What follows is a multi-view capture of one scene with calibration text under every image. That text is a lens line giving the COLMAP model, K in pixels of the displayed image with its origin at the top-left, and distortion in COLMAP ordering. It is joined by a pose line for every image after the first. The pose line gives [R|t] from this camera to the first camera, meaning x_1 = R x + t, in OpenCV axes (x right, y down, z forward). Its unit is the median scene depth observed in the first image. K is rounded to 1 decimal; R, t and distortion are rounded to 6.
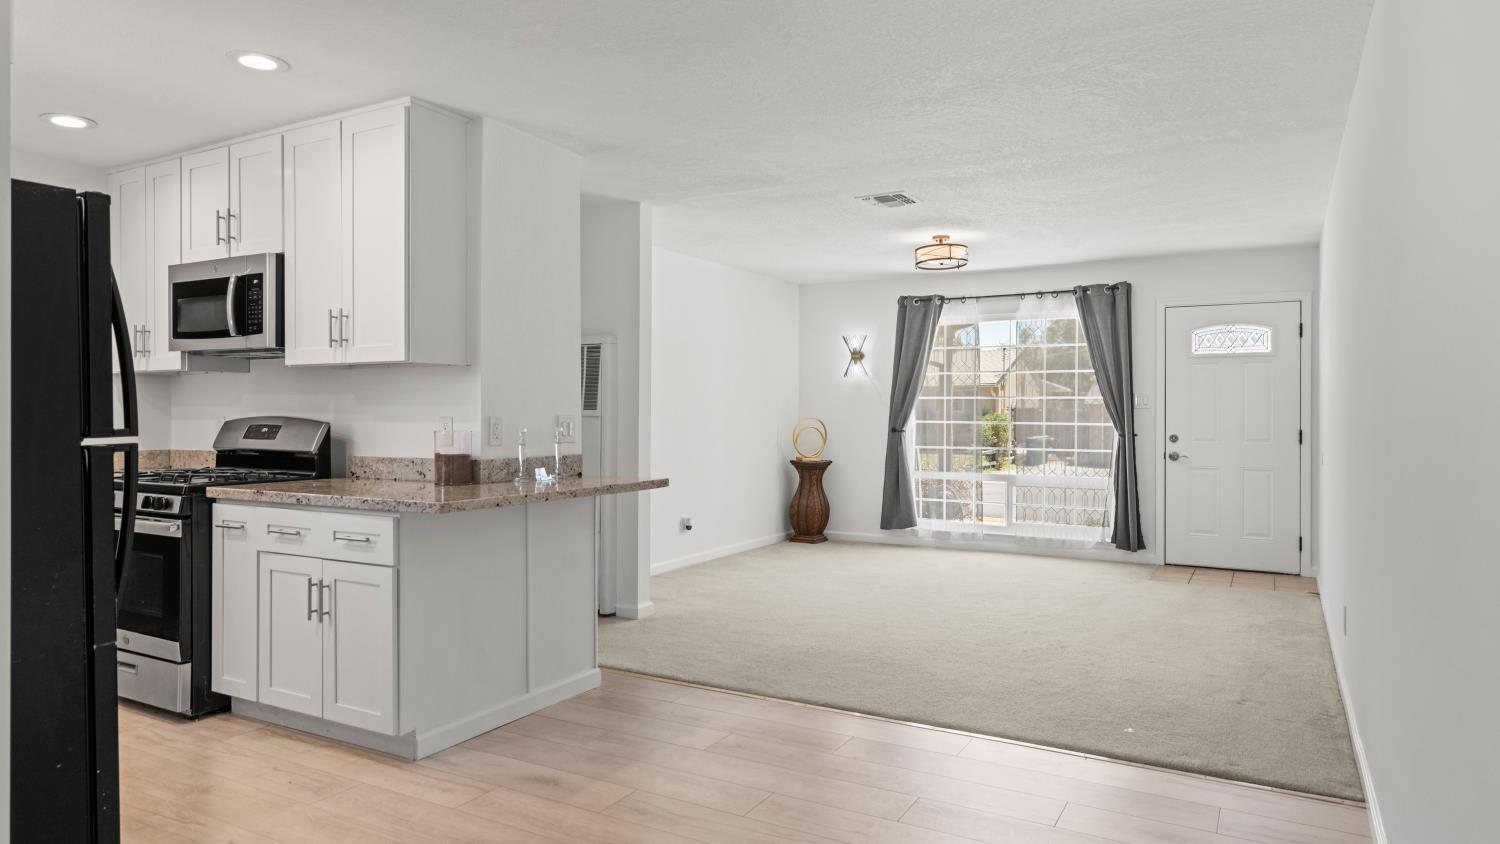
lens RADIAL K [[919.2, 0, 745.6], [0, 919.2, 413.5], [0, 0, 1]] dist [0.004362, -0.000279]
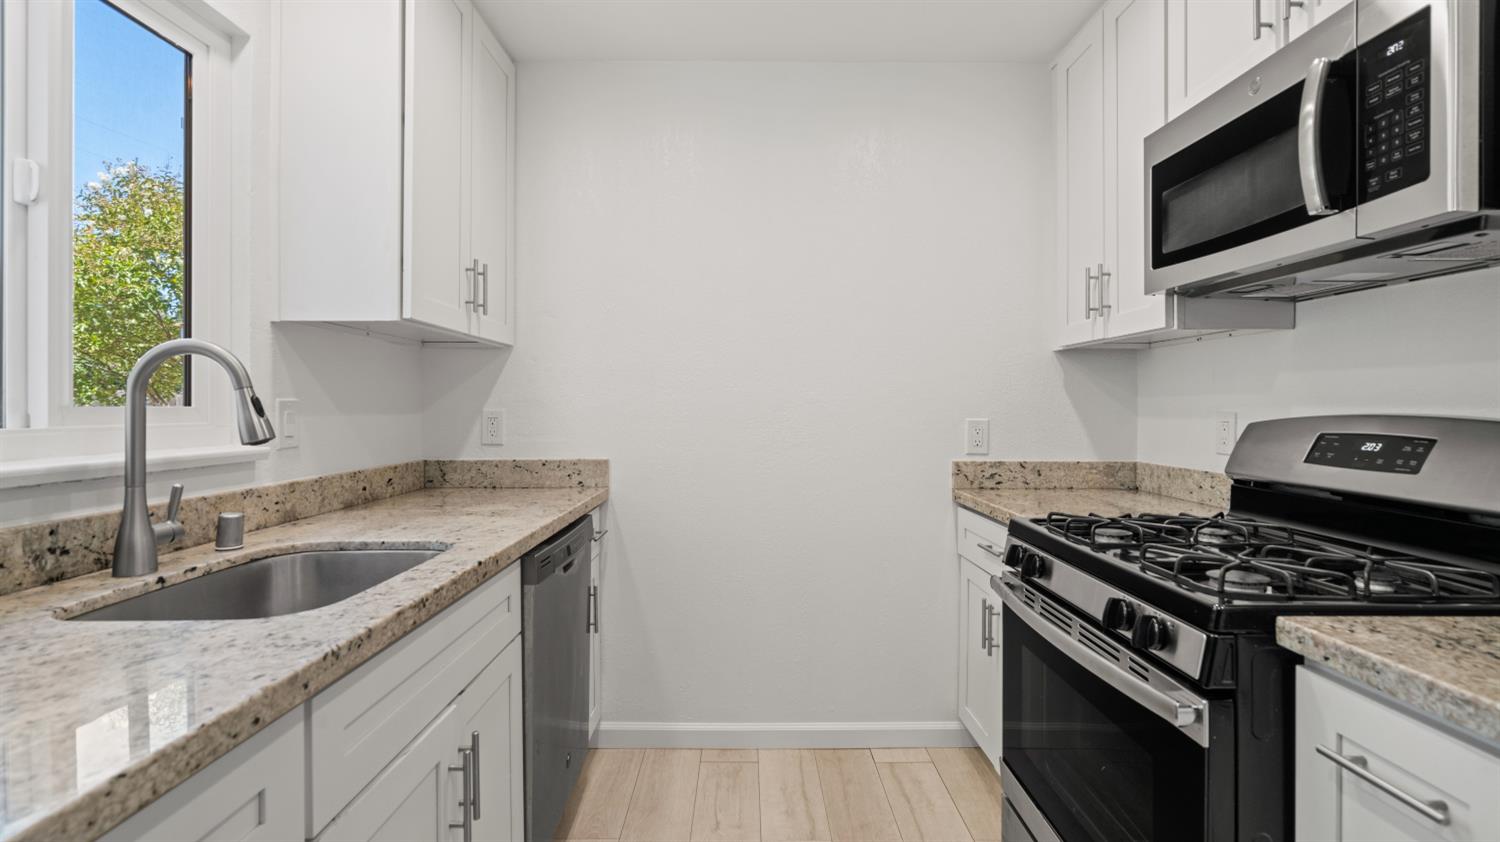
lens RADIAL K [[681.1, 0, 753.2], [0, 681.1, 407.3], [0, 0, 1]] dist [-0.000049, 0.000365]
pose [[0.510441, 0.002656, -0.859909, -0.402134], [0.002845, 0.999985, 0.004778, -0.003016], [0.859908, -0.004886, 0.510426, 0.600873]]
